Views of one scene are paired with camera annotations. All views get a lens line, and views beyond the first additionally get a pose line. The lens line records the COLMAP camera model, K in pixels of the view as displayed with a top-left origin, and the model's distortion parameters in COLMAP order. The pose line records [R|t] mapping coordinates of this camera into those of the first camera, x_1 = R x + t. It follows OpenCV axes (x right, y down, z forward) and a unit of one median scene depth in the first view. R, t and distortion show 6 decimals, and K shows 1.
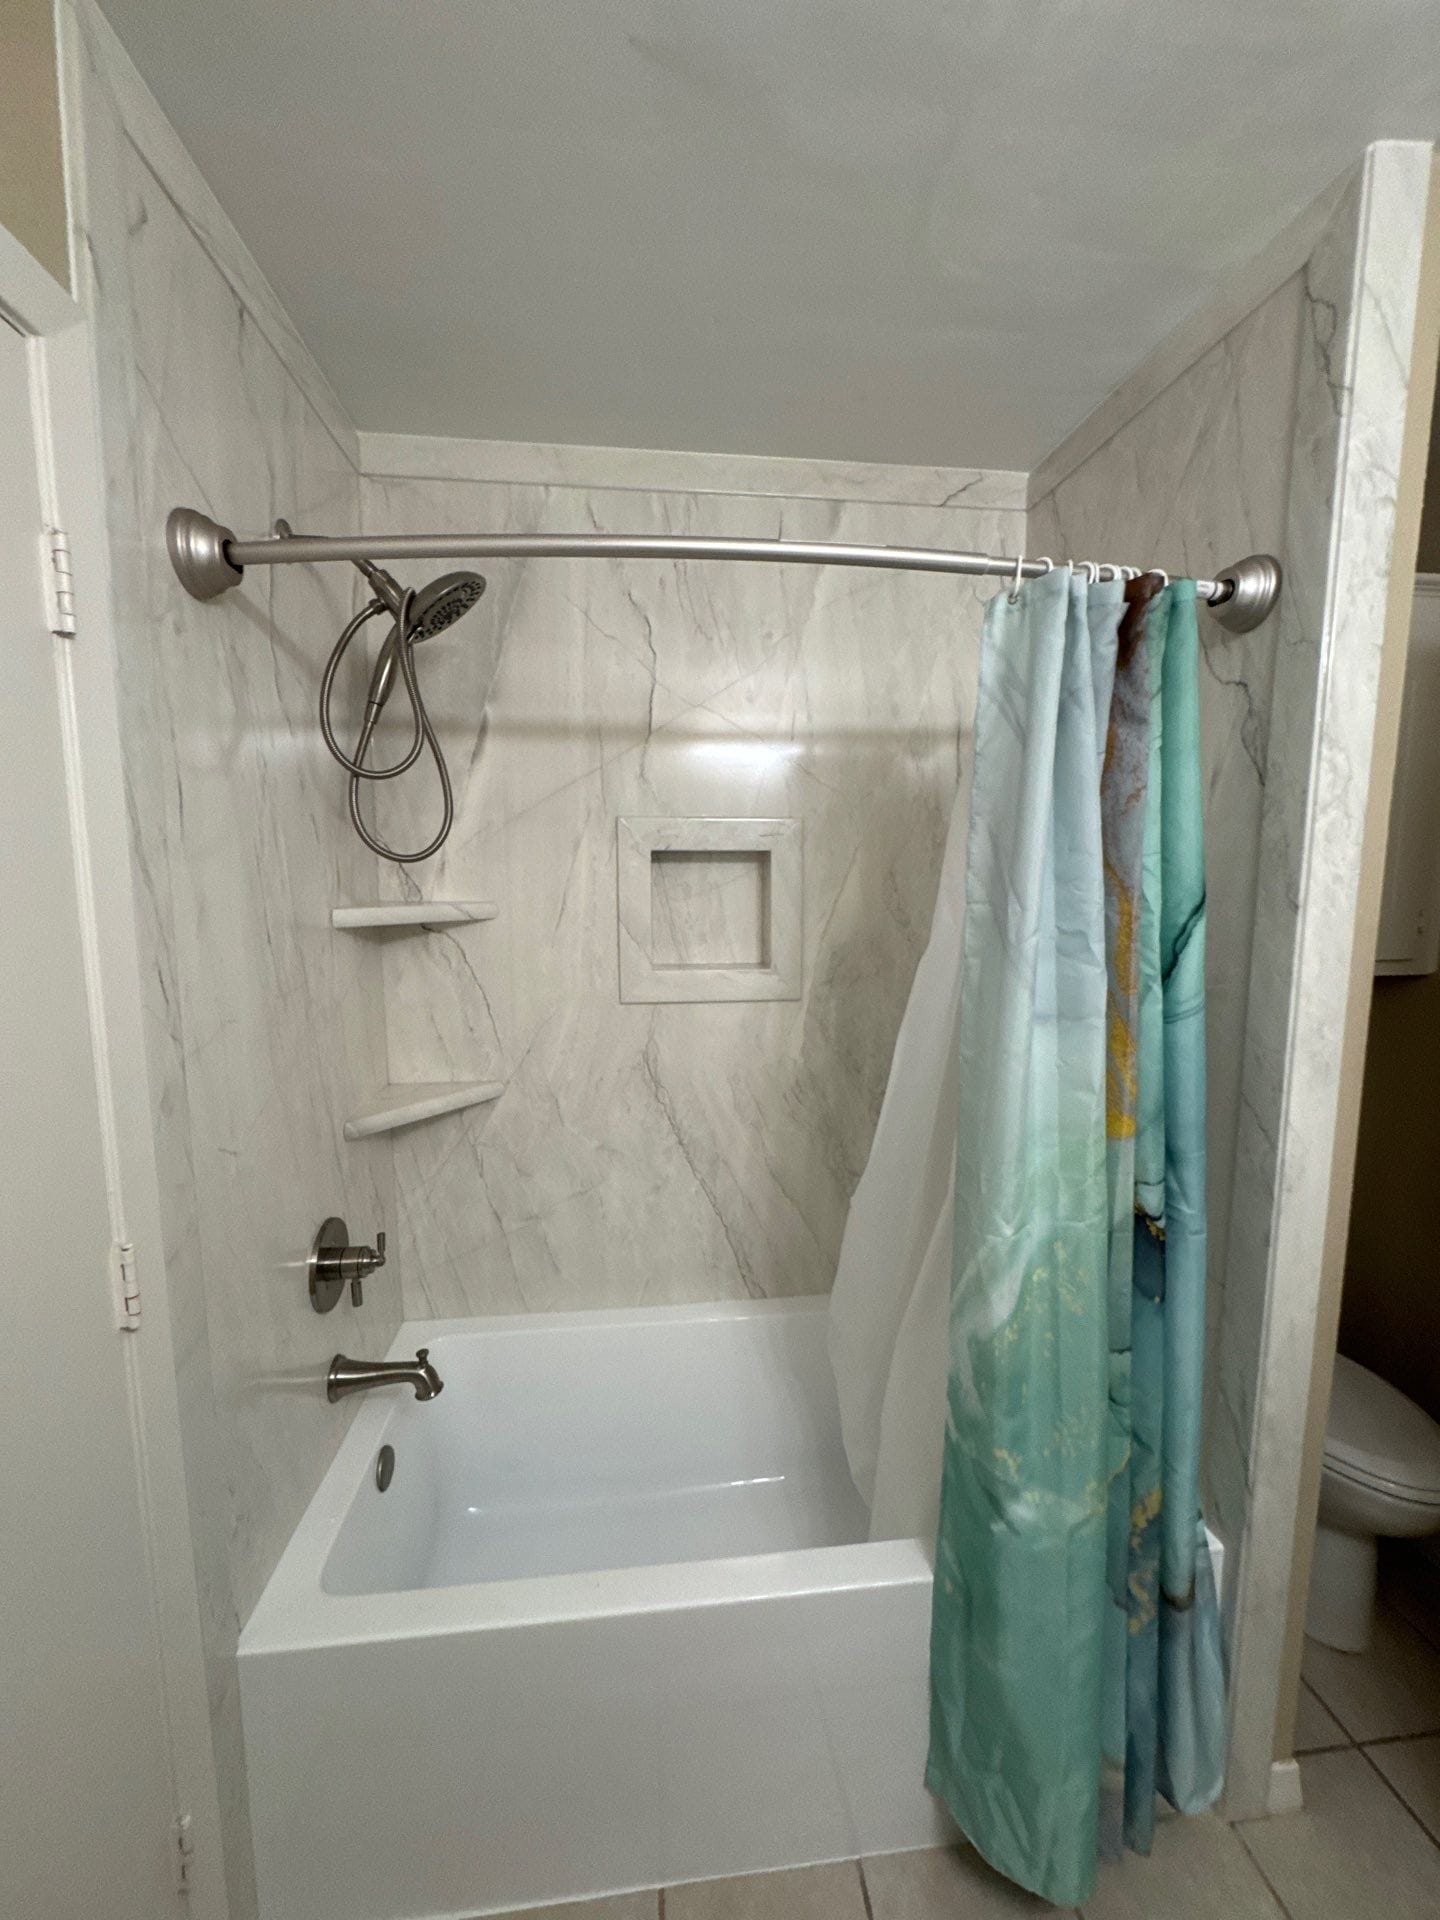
lens RADIAL K [[753.1, 0, 720.6], [0, 753.1, 959.6], [0, 0, 1]] dist [-0.002875, -0.000134]
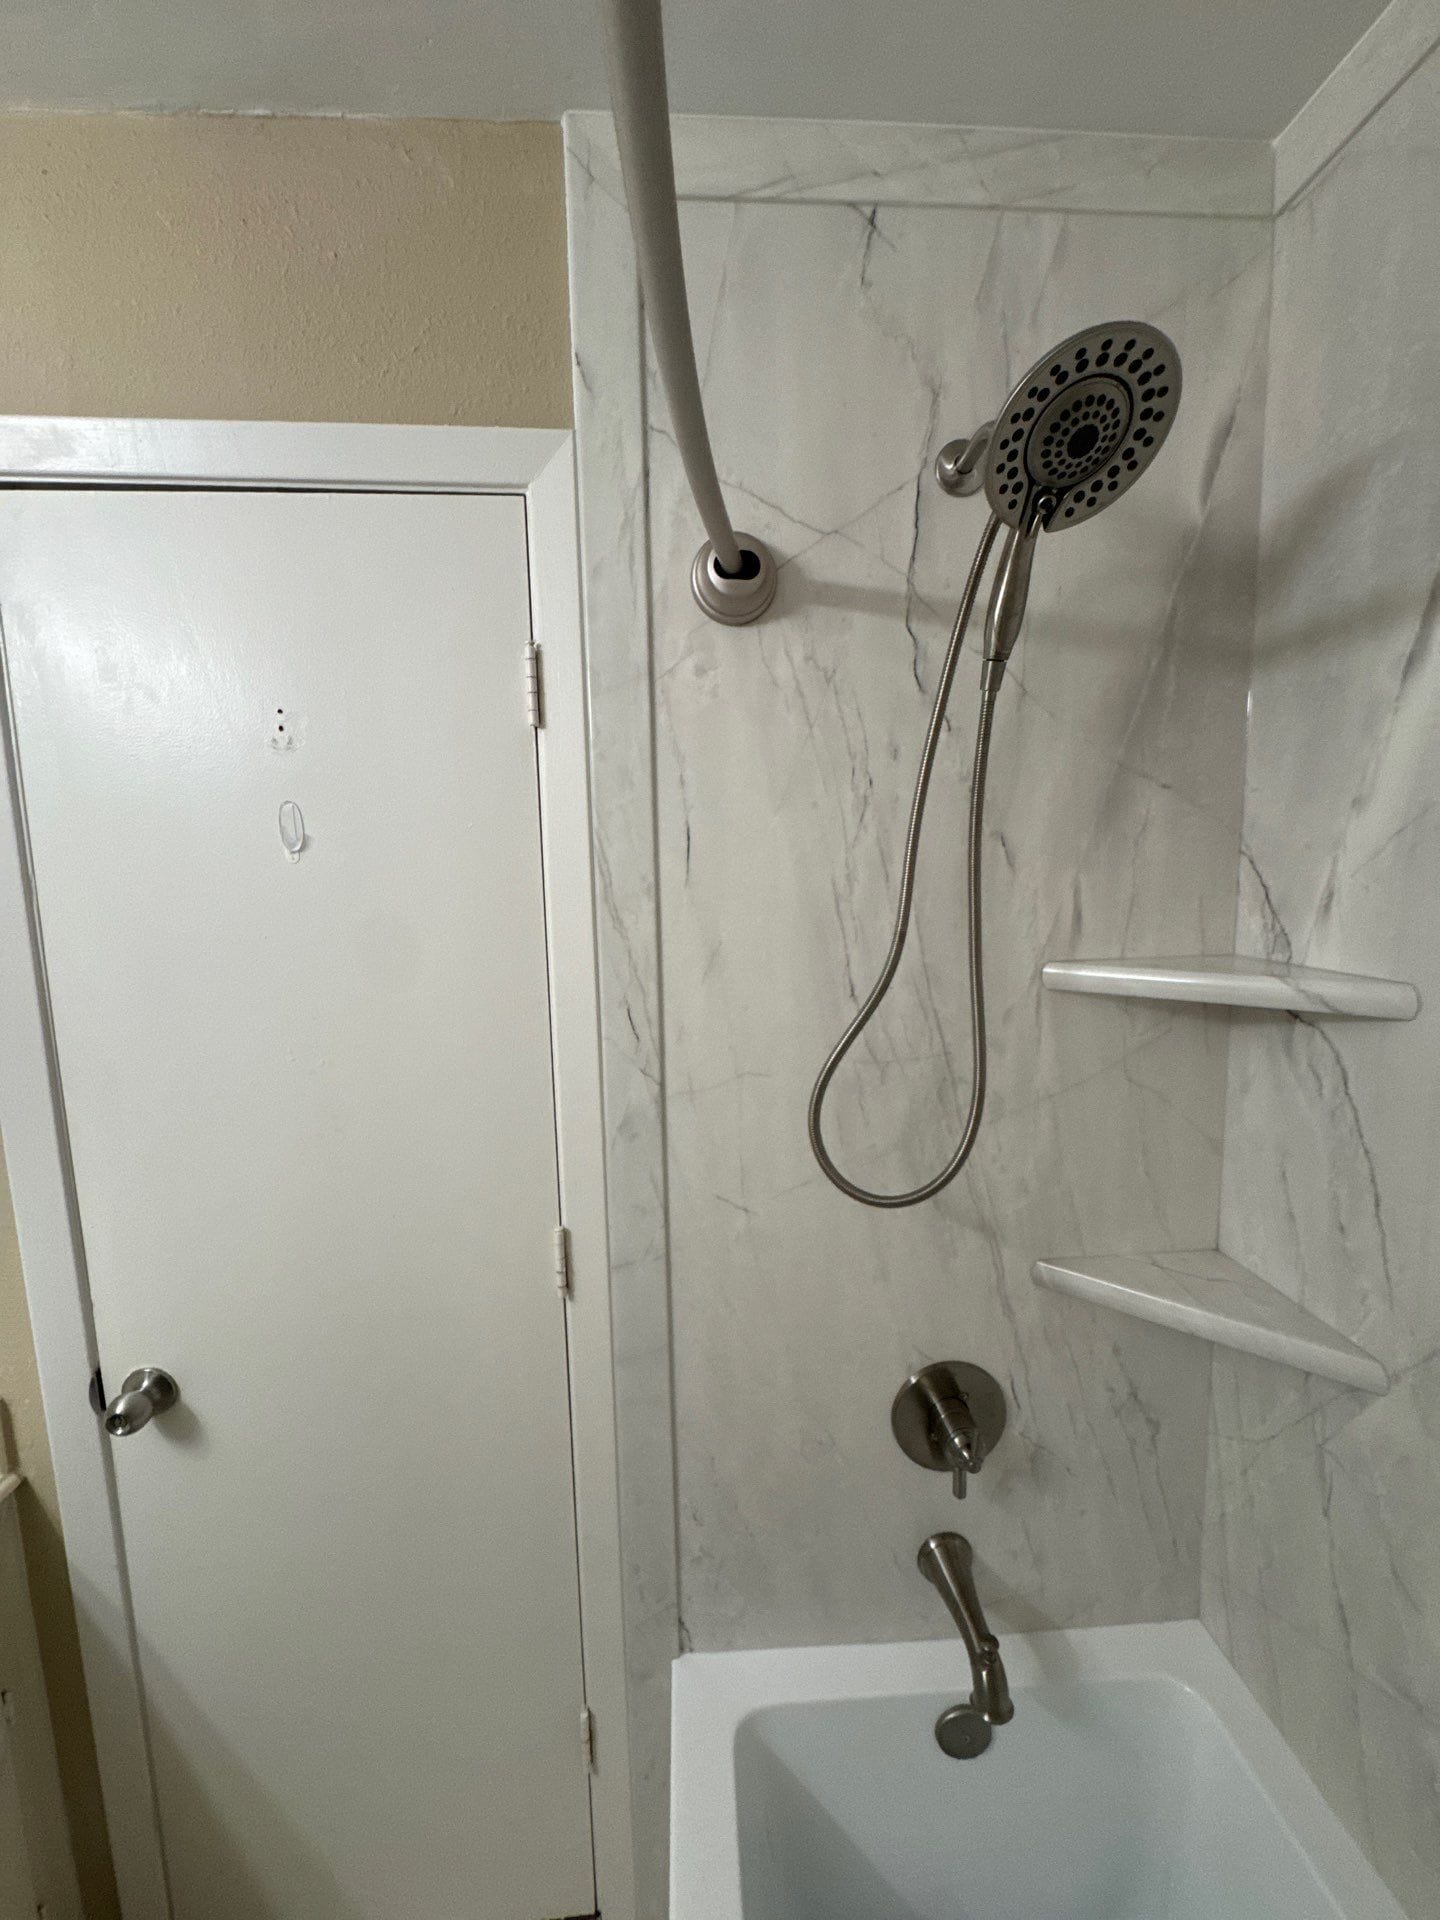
lens RADIAL K [[753.1, 0, 725.9], [0, 753.1, 960.4], [0, 0, 1]] dist [-0.002875, -0.000134]
pose [[-0.038287, 0.119174, -0.992135, 0.153147], [-0.094259, 0.988005, 0.122315, -0.102747], [0.994811, 0.098200, -0.026594, 0.577146]]
